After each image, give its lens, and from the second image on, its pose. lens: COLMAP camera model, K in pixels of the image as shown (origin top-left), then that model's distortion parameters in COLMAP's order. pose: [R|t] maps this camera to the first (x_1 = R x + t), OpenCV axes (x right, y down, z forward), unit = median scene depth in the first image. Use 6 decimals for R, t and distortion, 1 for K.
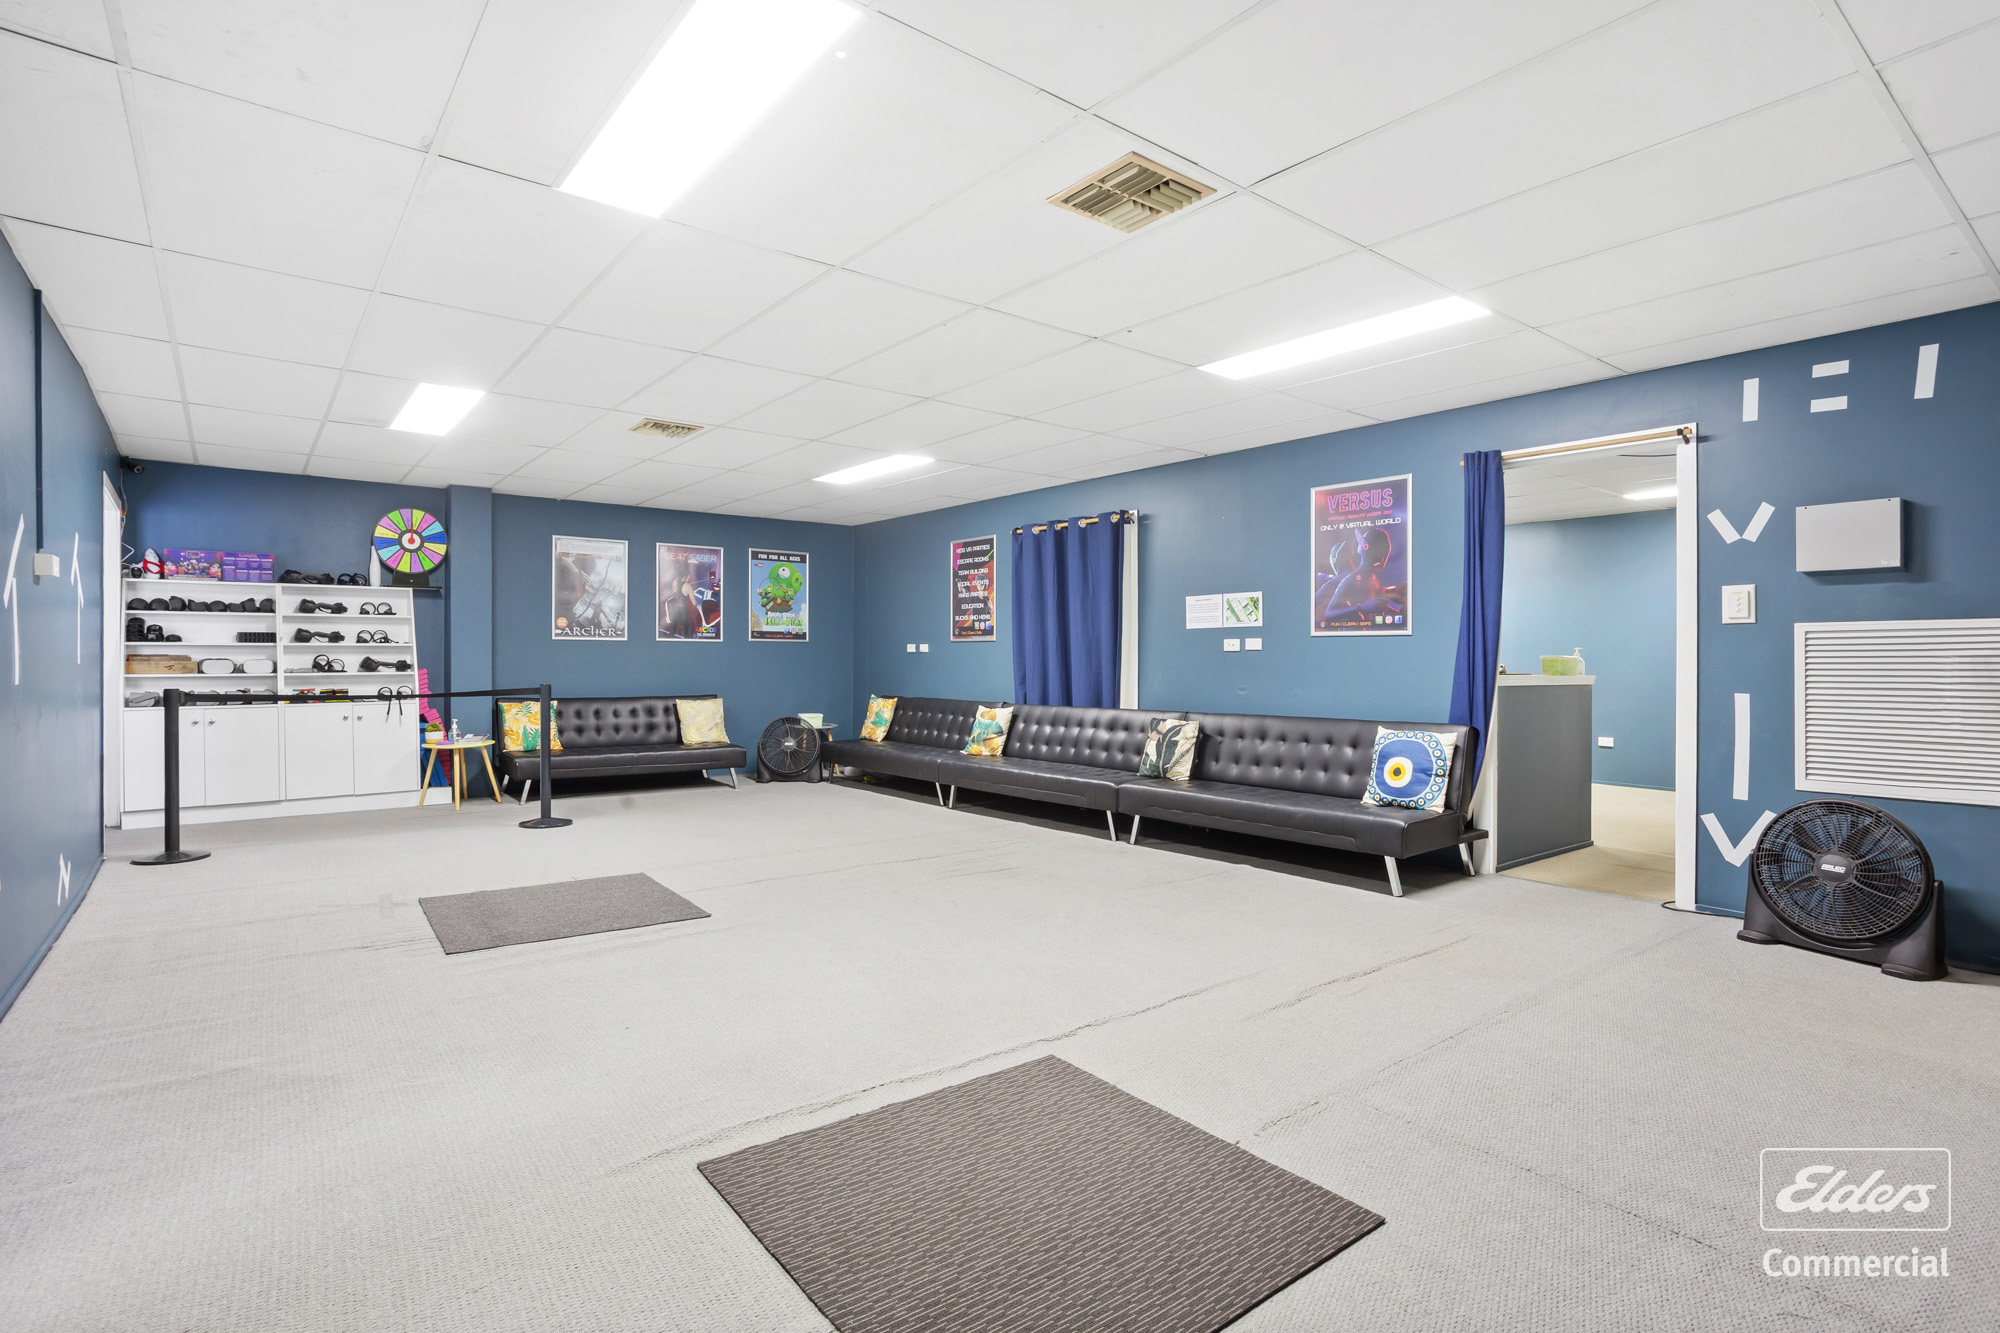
lens RADIAL K [[969.9, 0, 1001.5], [0, 969.9, 665.9], [0, 0, 1]] dist [-0.002286, -0.000281]
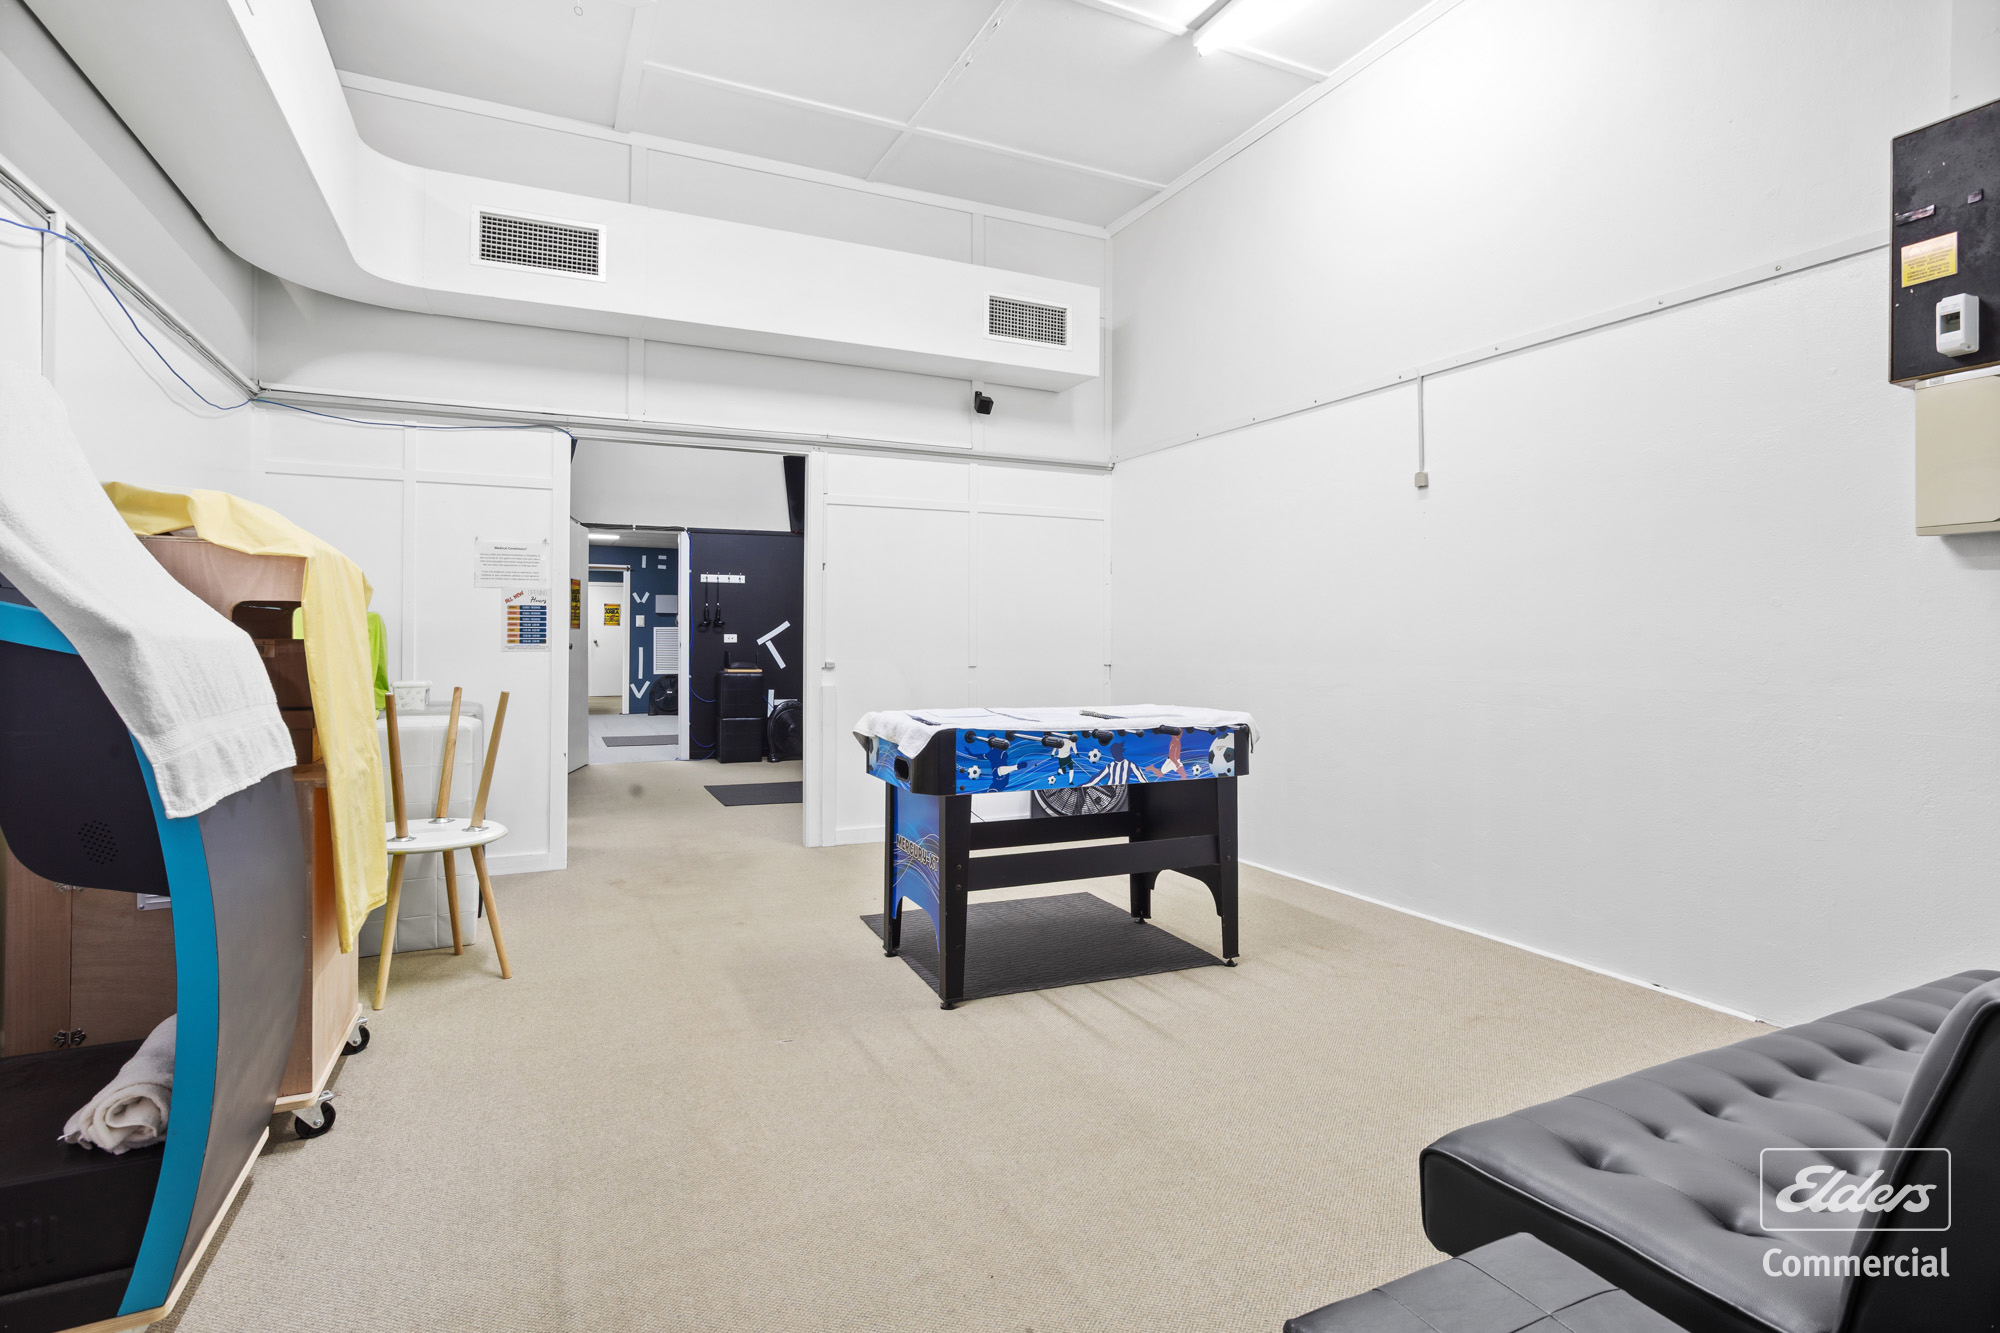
lens RADIAL K [[969.9, 0, 998.6], [0, 969.9, 656.6], [0, 0, 1]] dist [-0.002286, -0.000281]
pose [[0.228849, -0.007027, 0.973437, -2.254817], [-0.002733, 0.999965, 0.007861, 0.030908], [-0.973458, -0.004460, 0.228822, -0.998659]]
